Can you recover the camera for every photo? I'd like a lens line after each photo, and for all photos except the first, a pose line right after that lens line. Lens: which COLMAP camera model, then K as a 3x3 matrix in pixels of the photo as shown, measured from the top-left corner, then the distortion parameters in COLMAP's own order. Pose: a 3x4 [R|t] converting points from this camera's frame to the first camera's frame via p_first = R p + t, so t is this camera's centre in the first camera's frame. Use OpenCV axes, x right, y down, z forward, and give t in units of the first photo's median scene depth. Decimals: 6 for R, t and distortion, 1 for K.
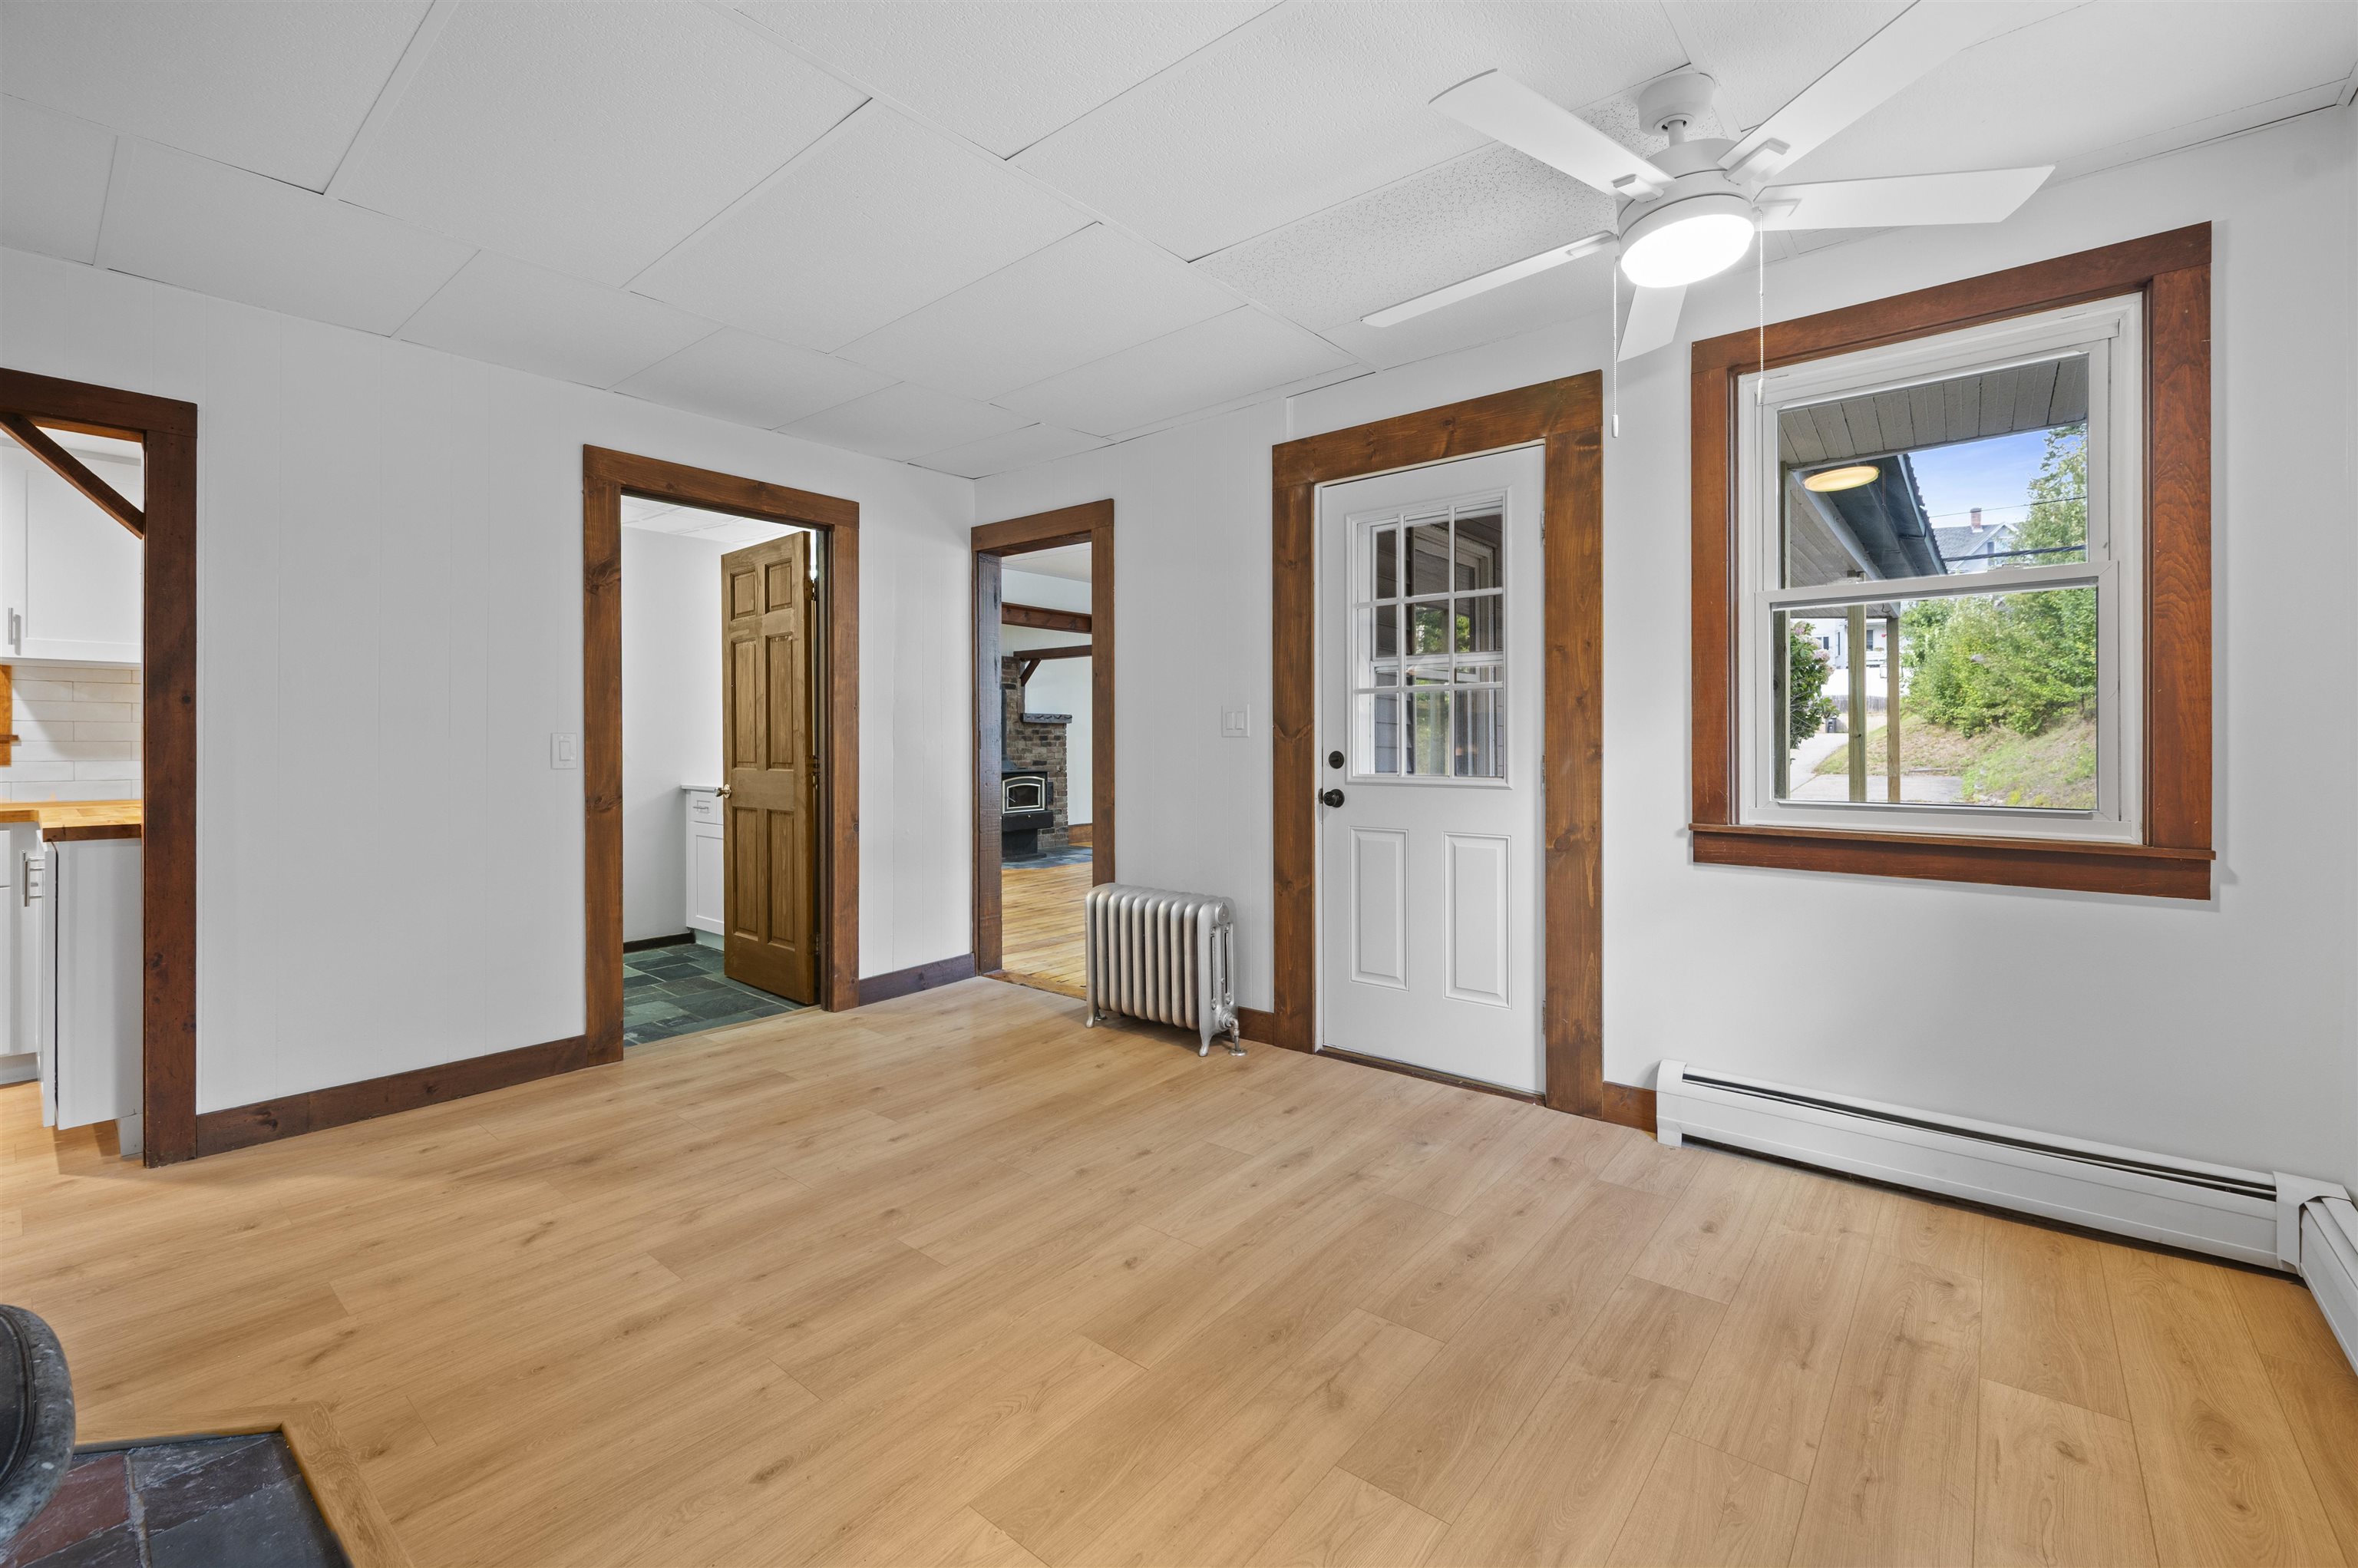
lens RADIAL K [[998.5, 0, 1191.5], [0, 998.5, 750.1], [0, 0, 1]] dist [0.000435, -0.000696]
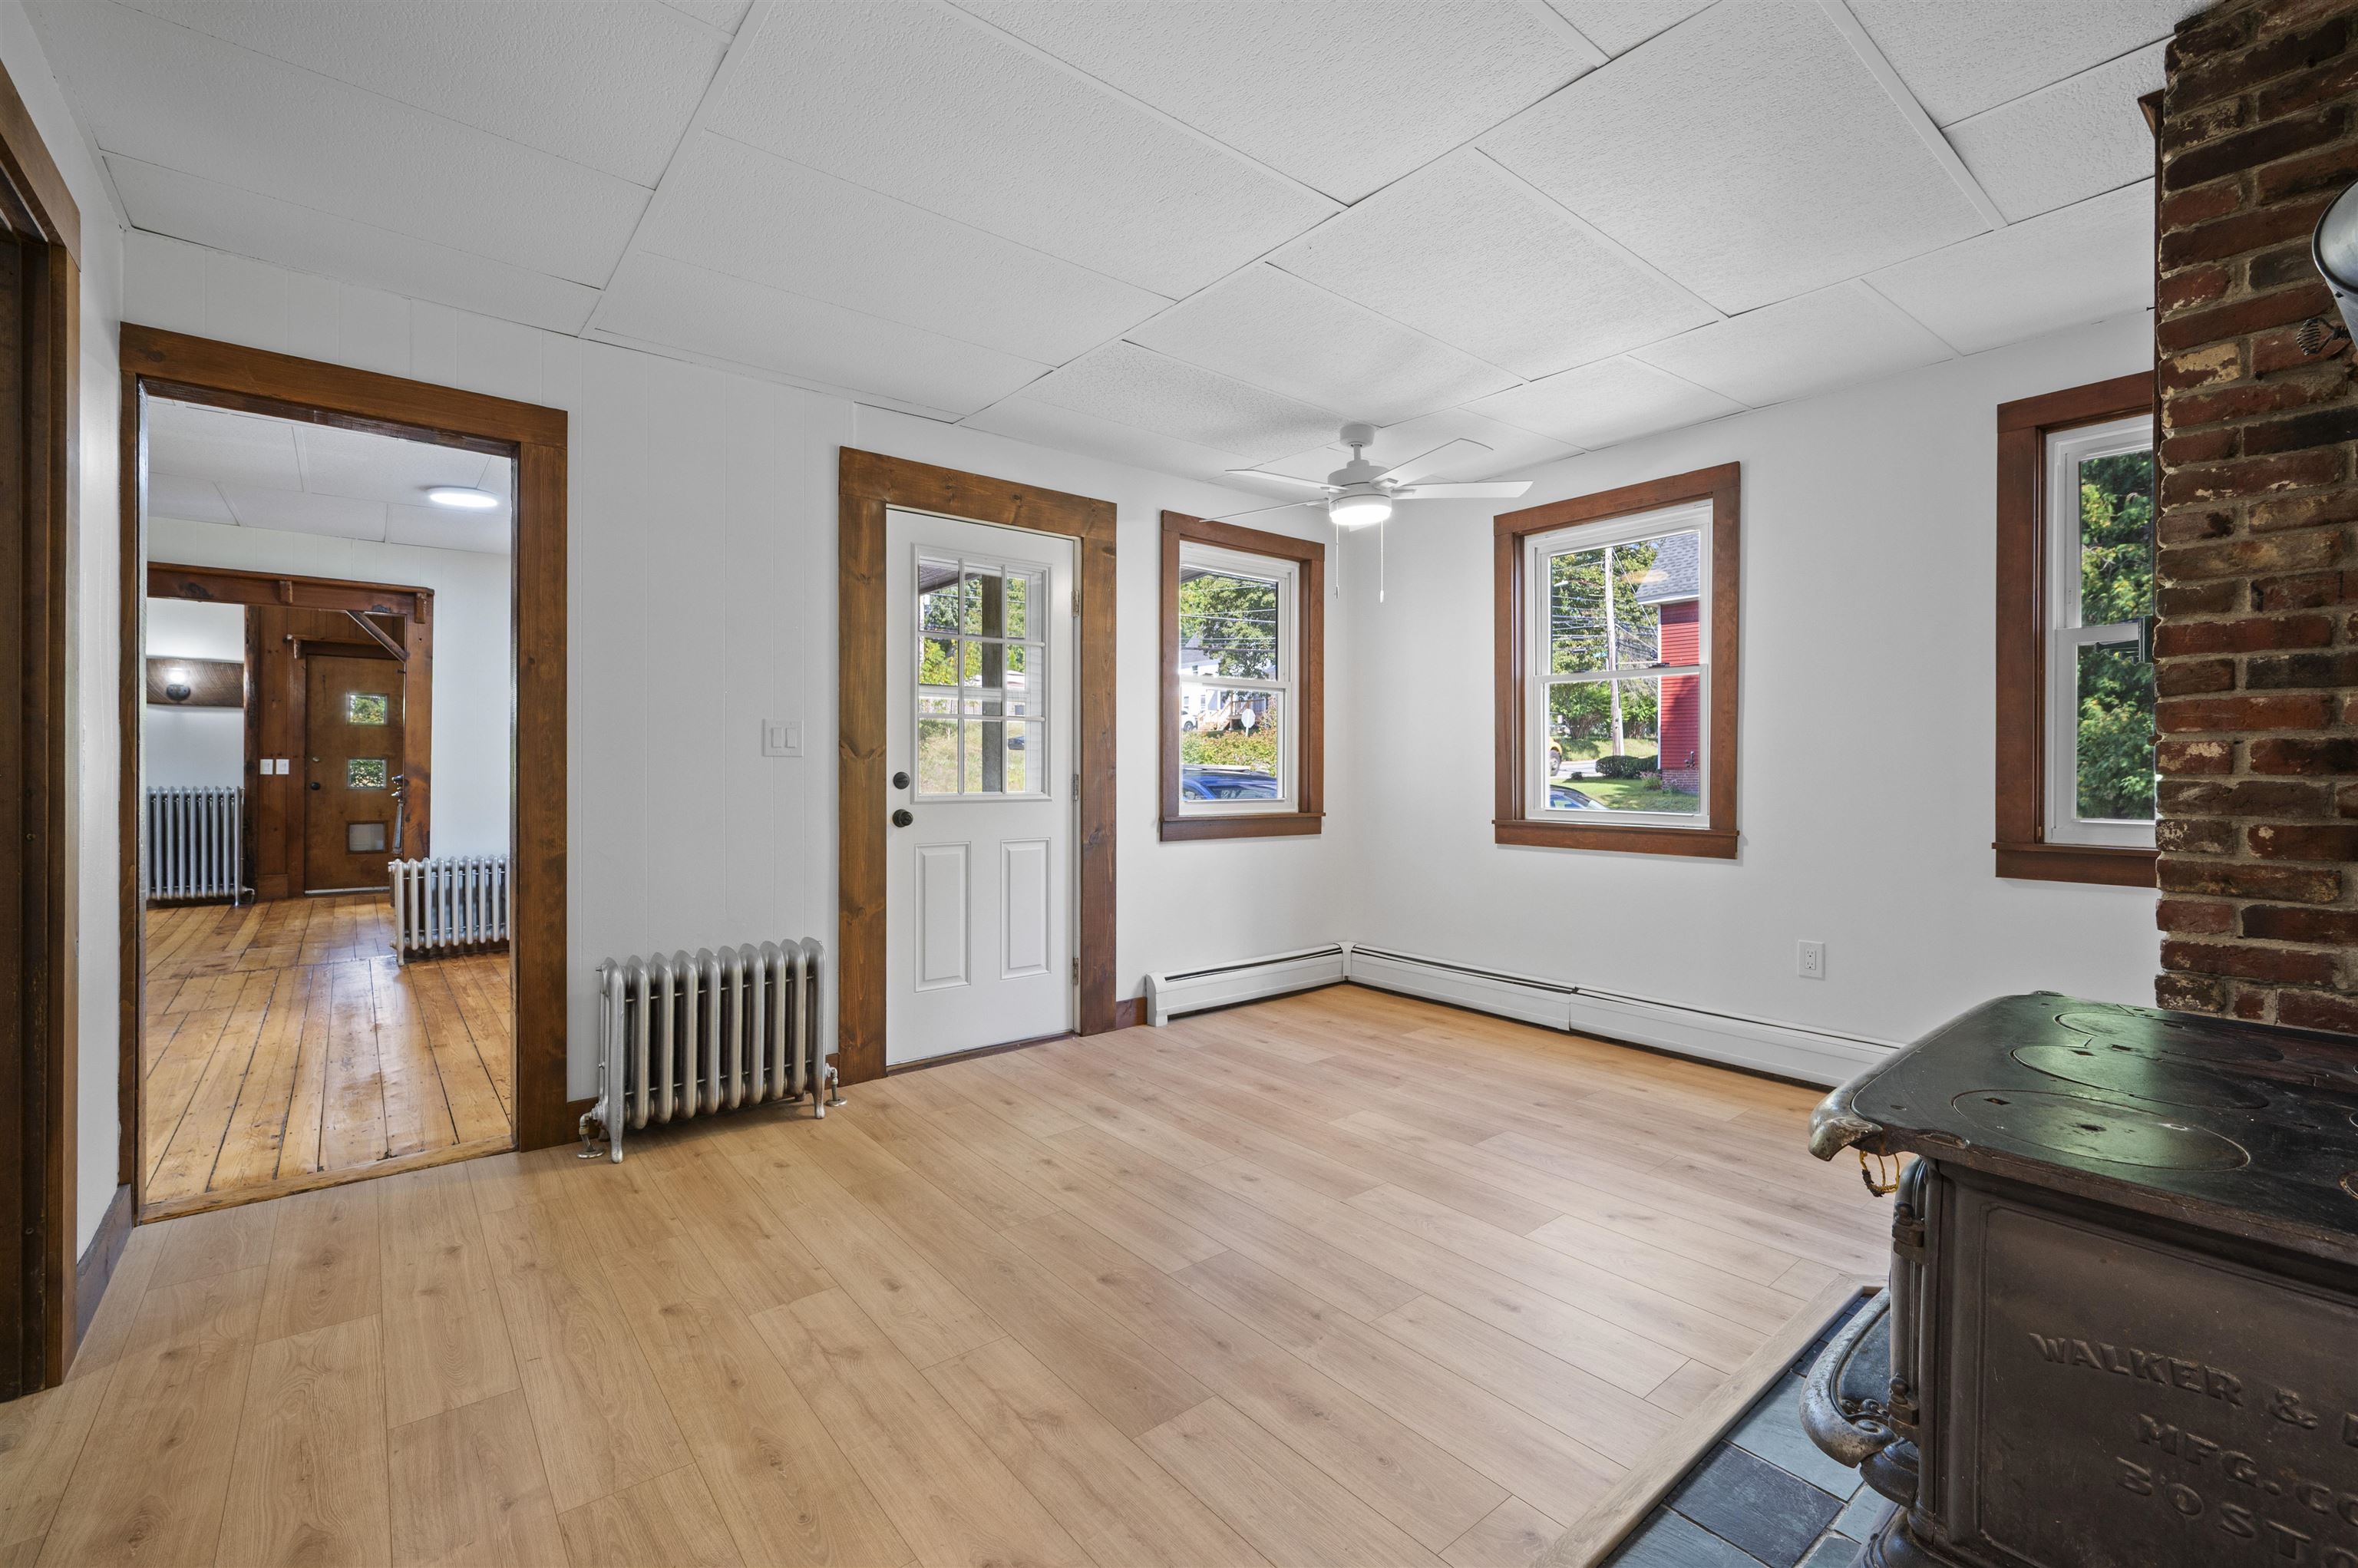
lens RADIAL K [[998.5, 0, 1195.0], [0, 998.5, 778.7], [0, 0, 1]] dist [0.000435, -0.000696]
pose [[0.187270, -0.007106, 0.982283, -0.869161], [0.006556, 0.999961, 0.005984, 0.003826], [-0.982287, 0.005319, 0.187309, 0.557572]]
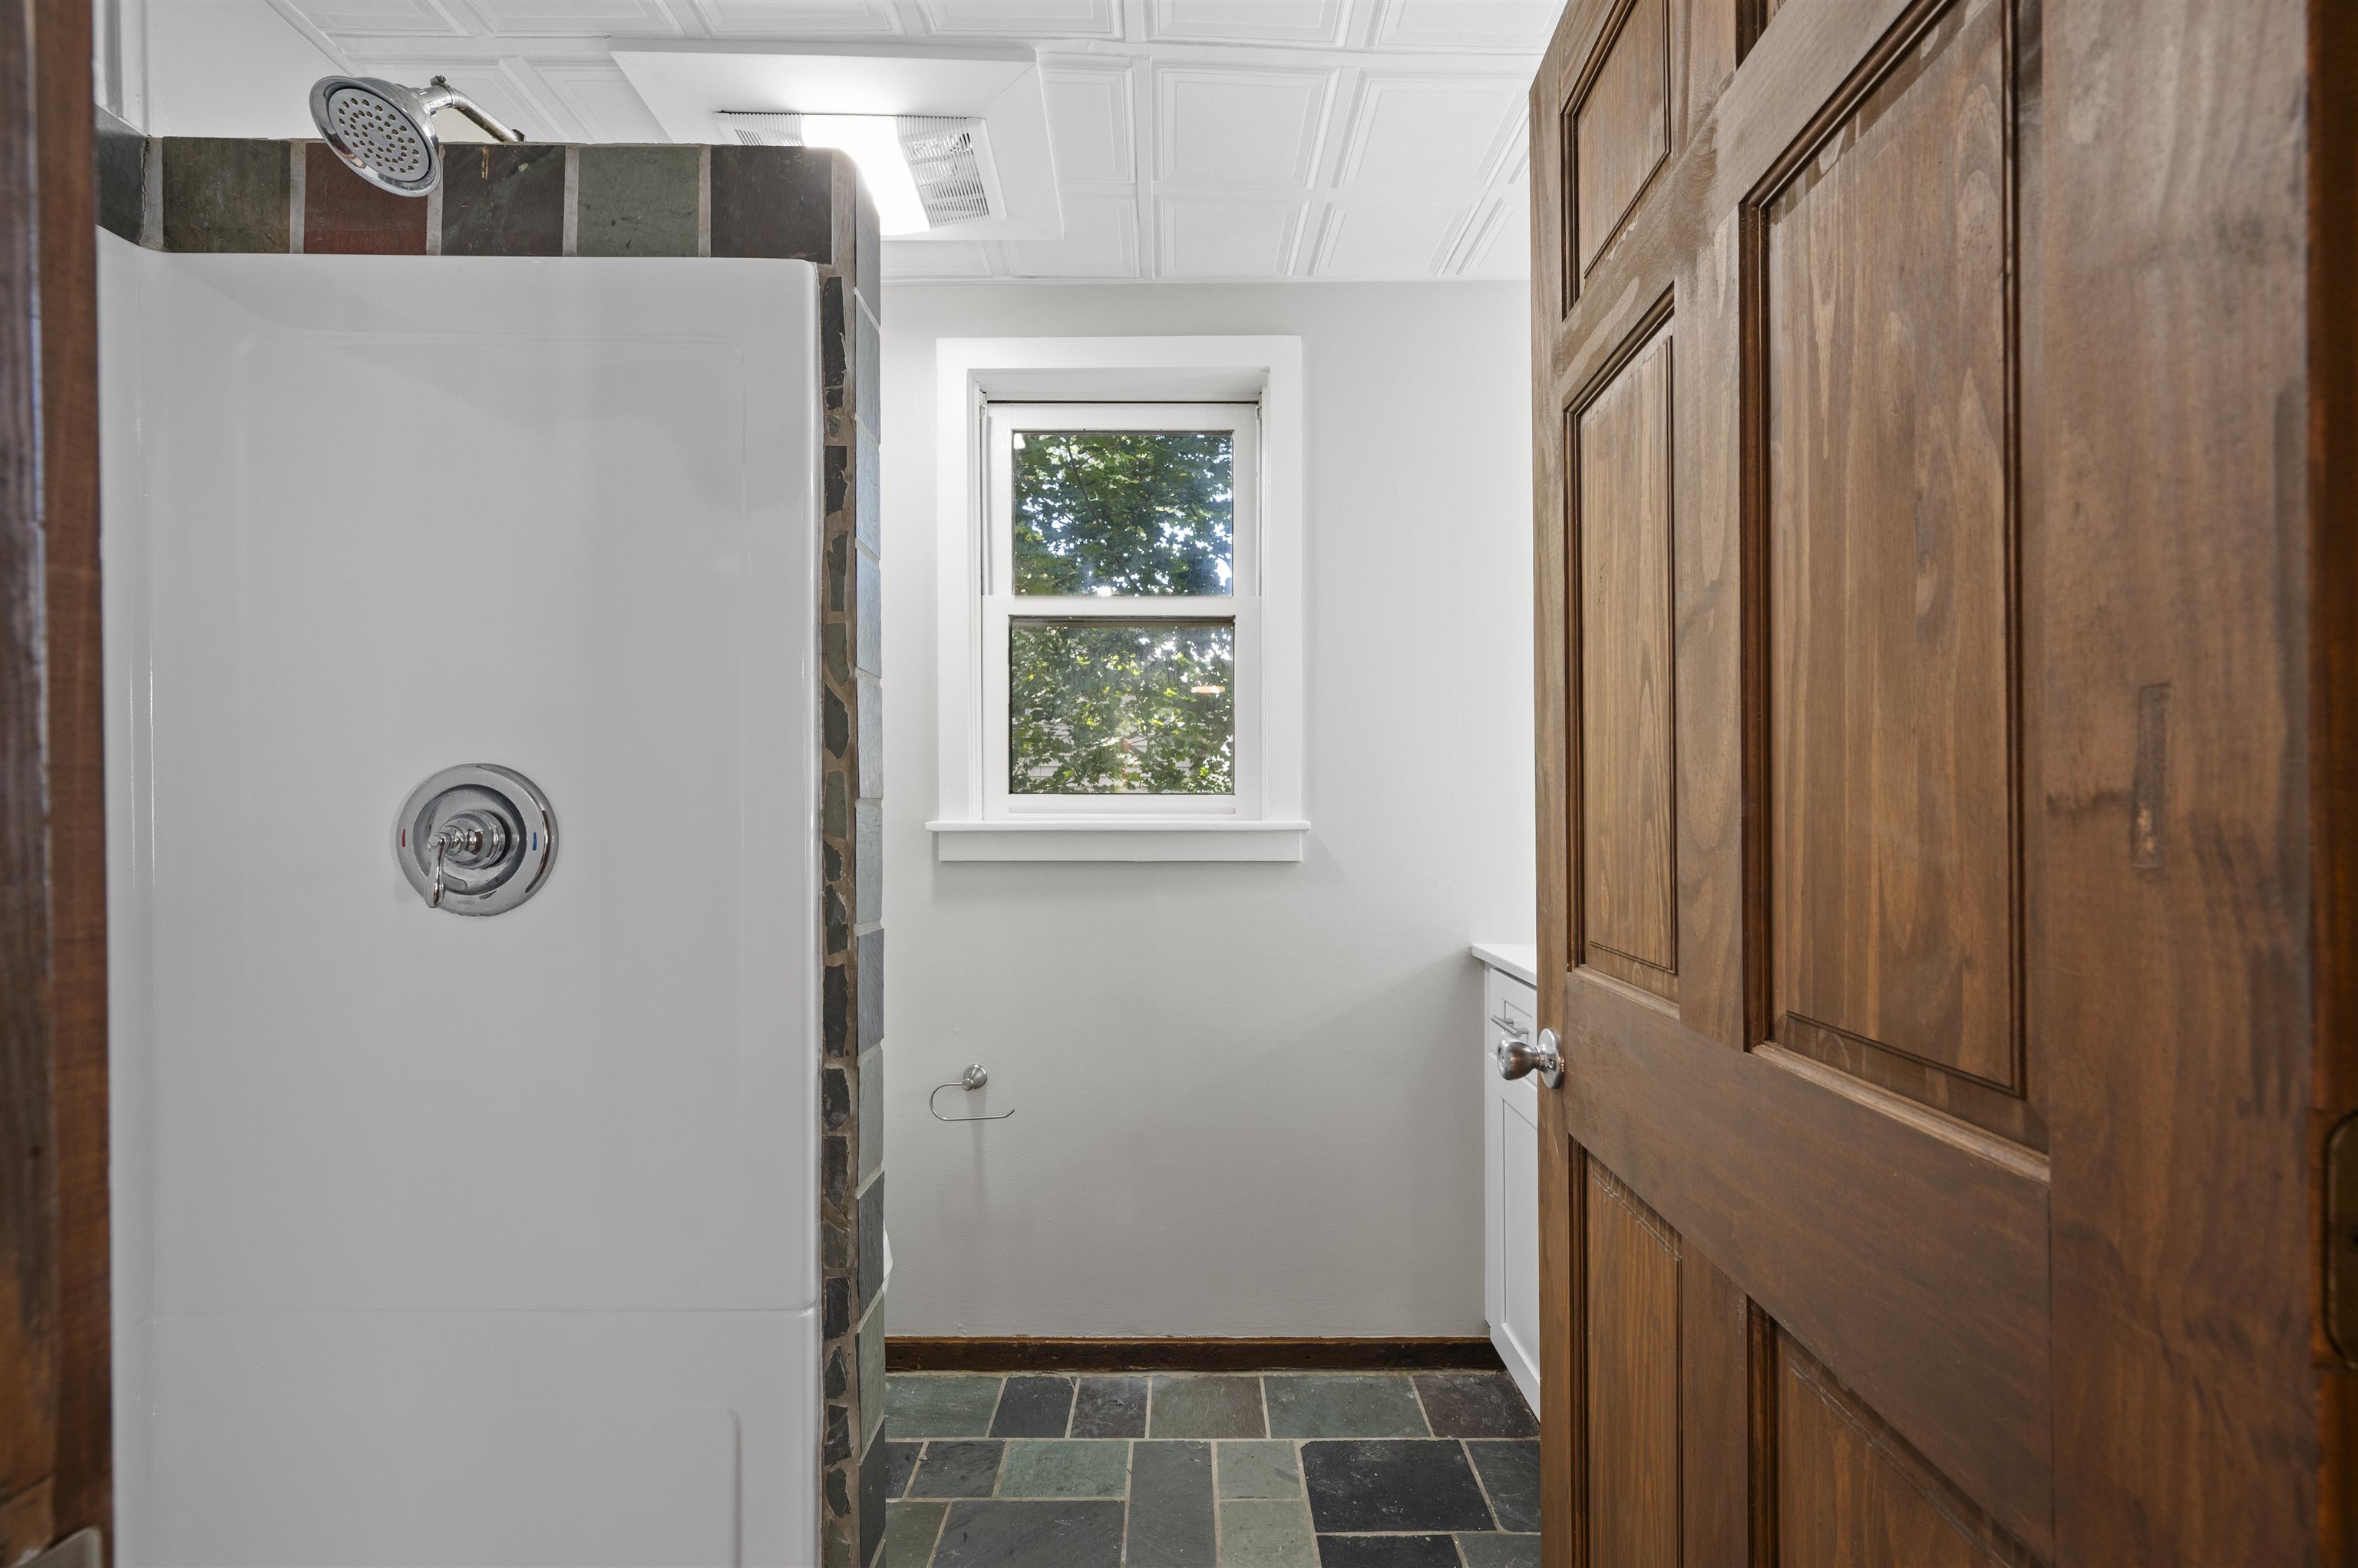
lens RADIAL K [[936.4, 0, 1193.0], [0, 936.4, 807.4], [0, 0, 1]] dist [-0.002364, 0.000103]
pose [[0.635694, -0.002259, -0.771938, -0.494445], [0.001460, 0.999997, -0.001725, -0.025685], [0.771940, -0.000031, 0.635696, 1.129901]]
